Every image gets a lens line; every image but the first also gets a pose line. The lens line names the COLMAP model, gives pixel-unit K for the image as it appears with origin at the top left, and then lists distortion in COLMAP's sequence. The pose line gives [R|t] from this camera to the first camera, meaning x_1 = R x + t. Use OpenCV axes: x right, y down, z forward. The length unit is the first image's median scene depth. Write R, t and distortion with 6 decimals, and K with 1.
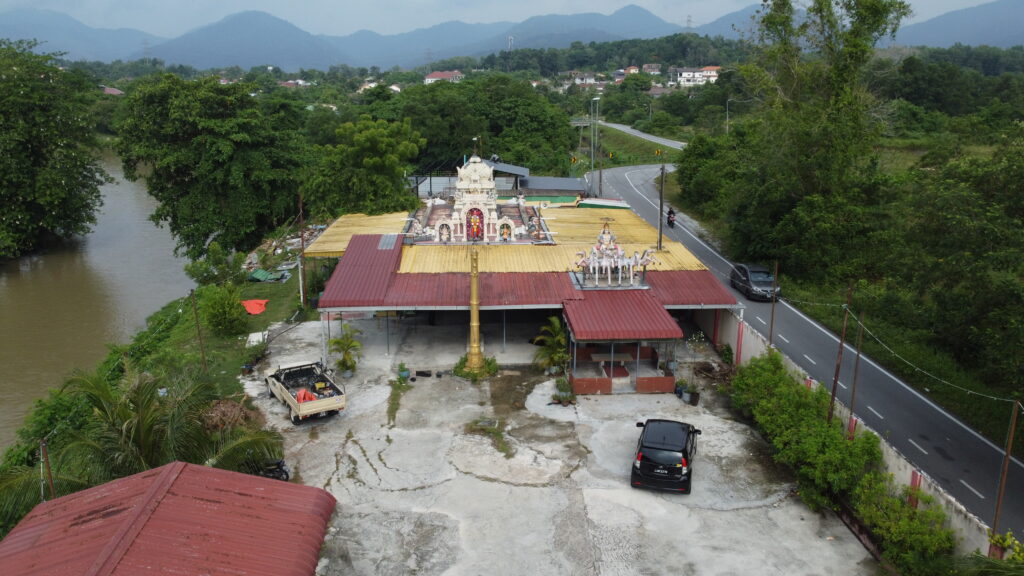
lens RADIAL K [[773.3, 0, 511.8], [0, 773.3, 290.3], [0, 0, 1]] dist [0.002853, -0.007448]
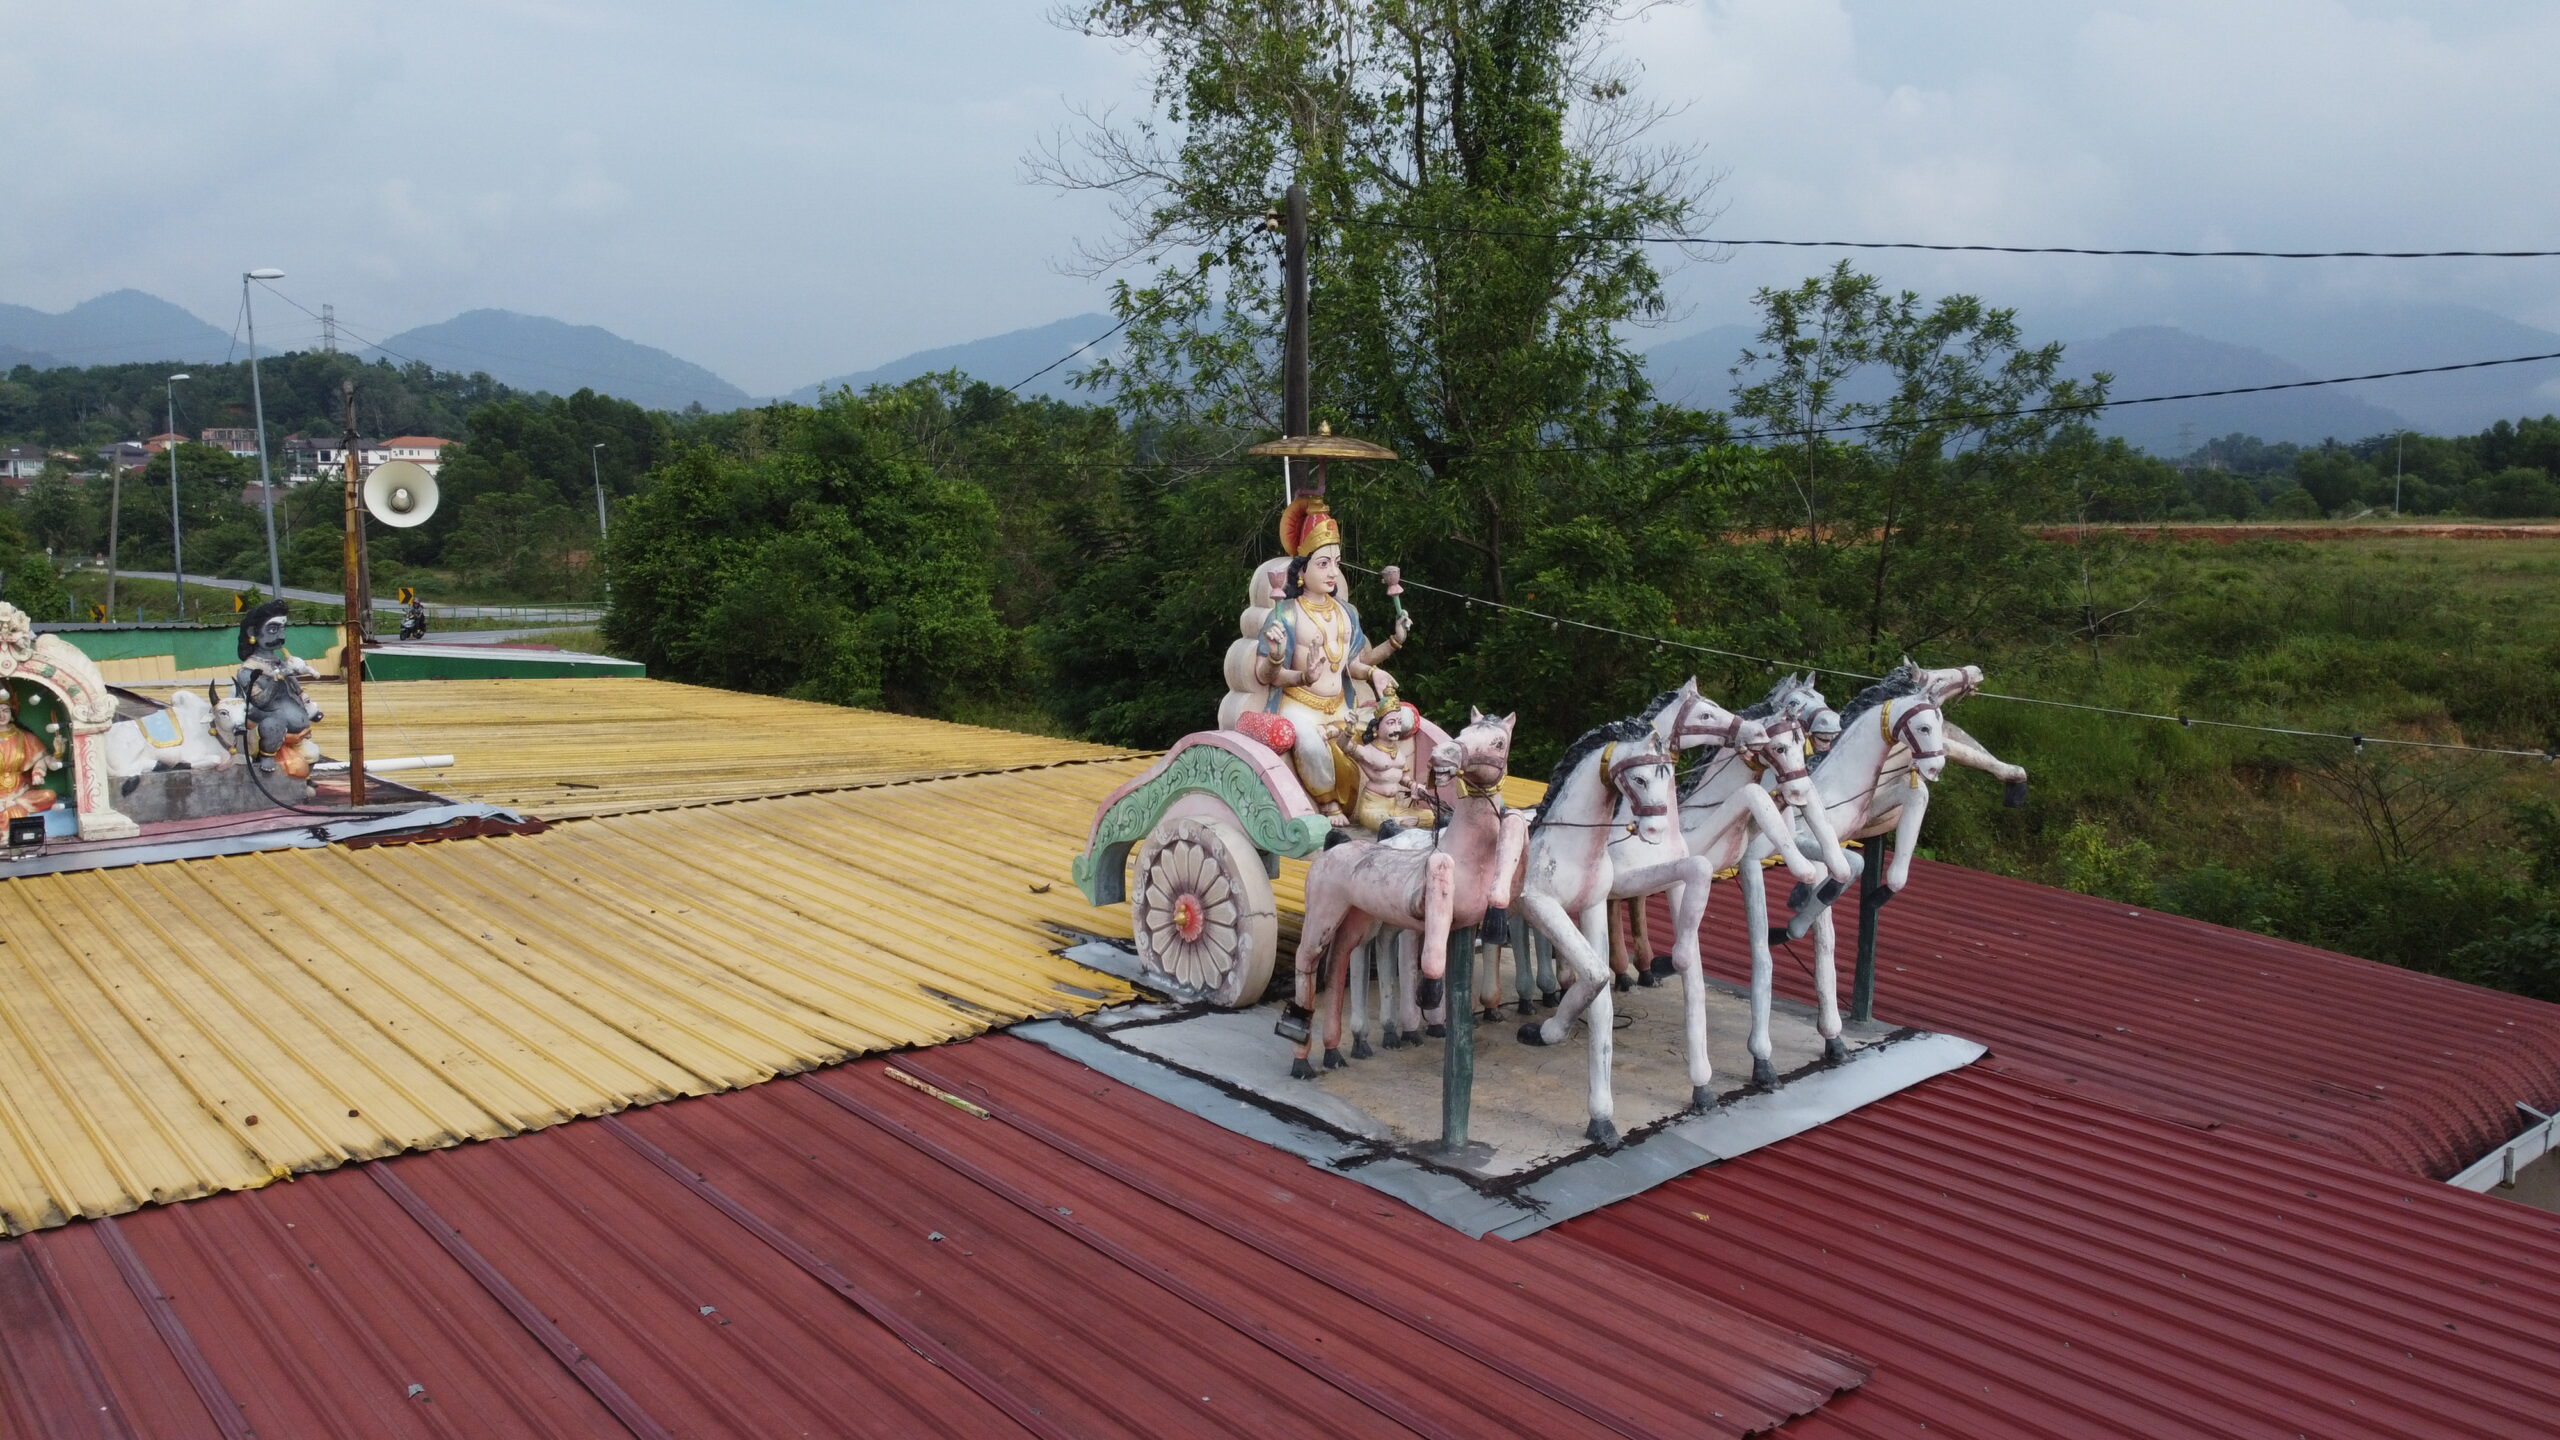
lens RADIAL K [[1933.2, 0, 1276.4], [0, 1933.2, 722.0], [0, 0, 1]] dist [0.002853, -0.007448]
pose [[0.781380, -0.067898, 0.620351, -0.036533], [0.159410, 0.982801, -0.093220, -0.028870], [-0.603352, 0.171730, 0.778765, 0.693238]]
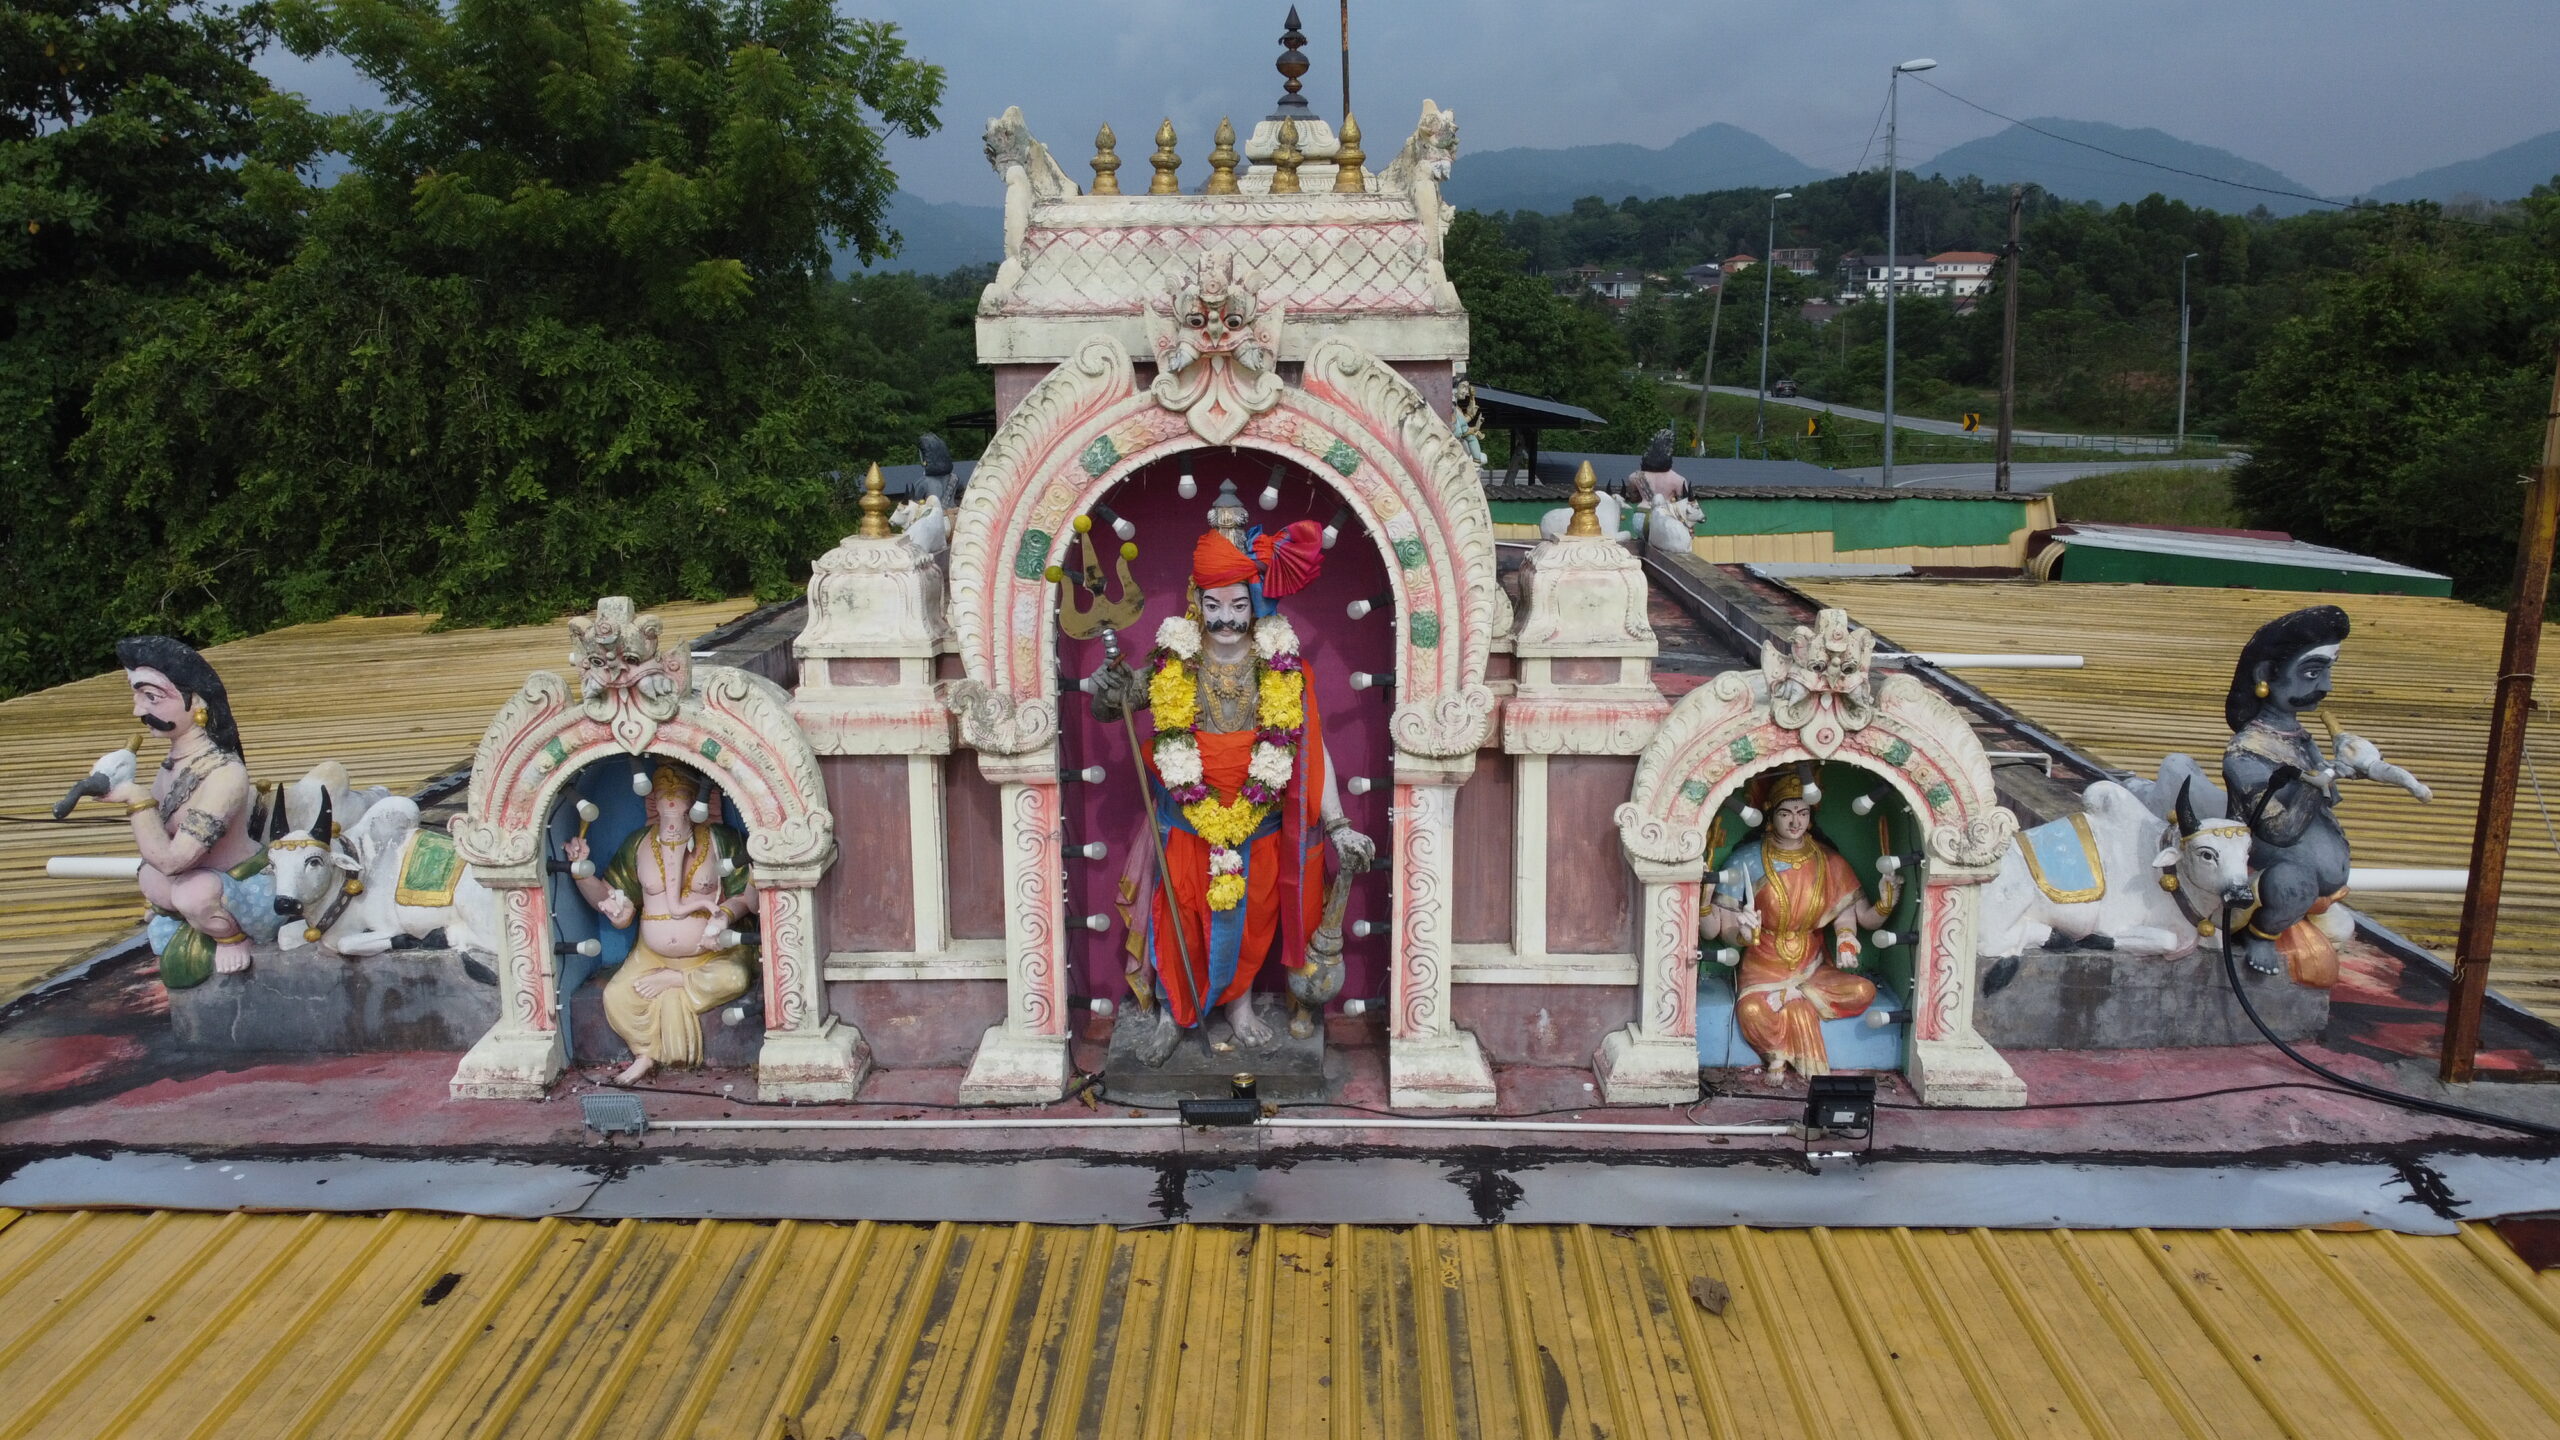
lens RADIAL K [[1933.2, 0, 1282.0], [0, 1933.2, 714.0], [0, 0, 1]] dist [0.002853, -0.007448]
pose [[0.997720, 0.010790, -0.066618, -0.035221], [-0.014818, 0.998072, -0.060265, -0.081093], [0.065840, 0.061115, 0.995957, 0.868671]]
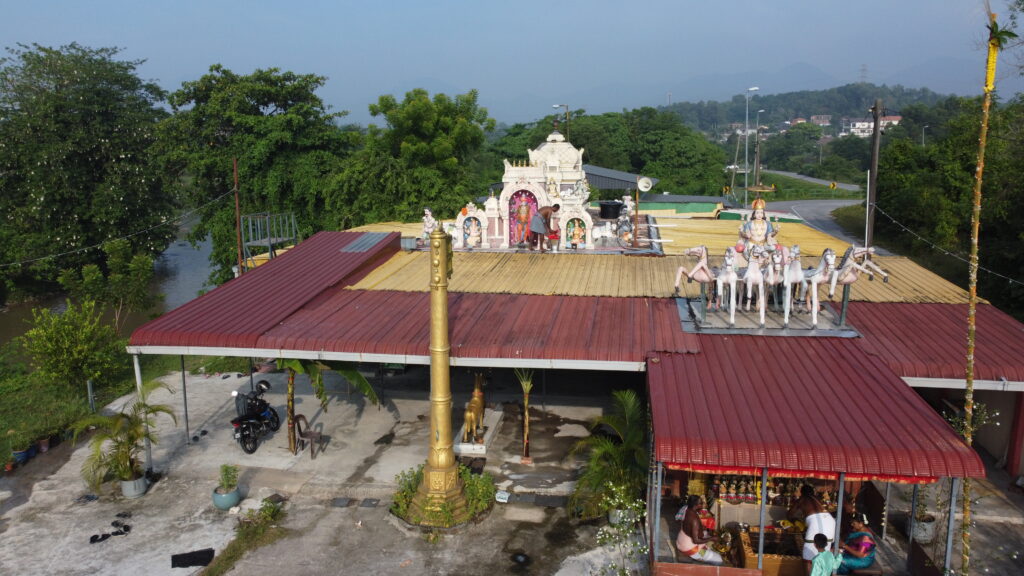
lens RADIAL K [[773.3, 0, 513.2], [0, 773.3, 289.4], [0, 0, 1]] dist [0.002853, -0.007448]
pose [[0.980467, 0.029883, -0.194400, 0.058519], [-0.044447, 0.996486, -0.070993, 0.008757], [0.191596, 0.078247, 0.978350, 0.436250]]
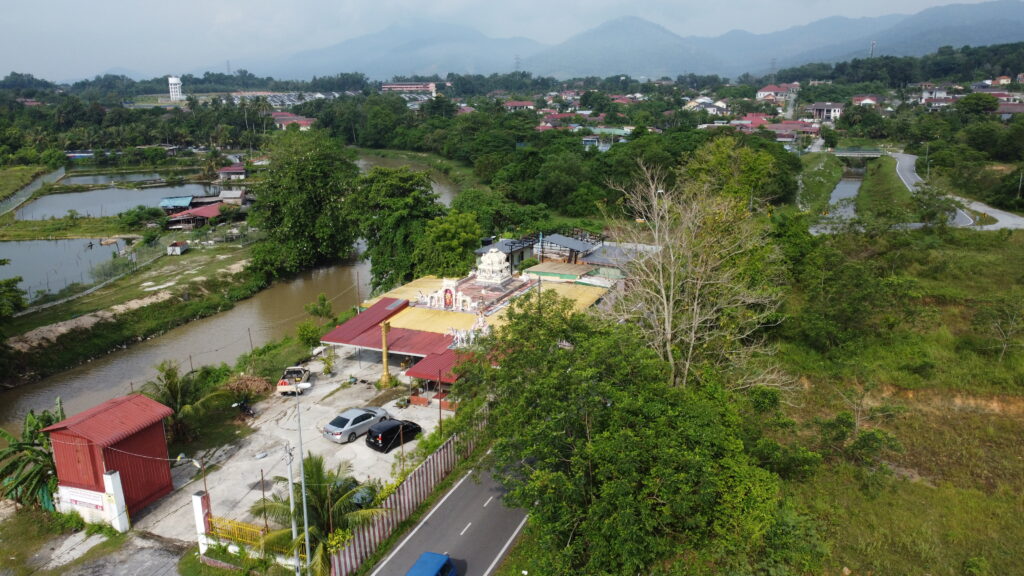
lens RADIAL K [[773.3, 0, 513.9], [0, 773.3, 294.1], [0, 0, 1]] dist [0.002853, -0.007448]
pose [[0.900076, 0.103512, -0.423260, 0.784412], [-0.101350, 0.994466, 0.027680, -0.154053], [0.423783, 0.017984, 0.905585, -0.452798]]
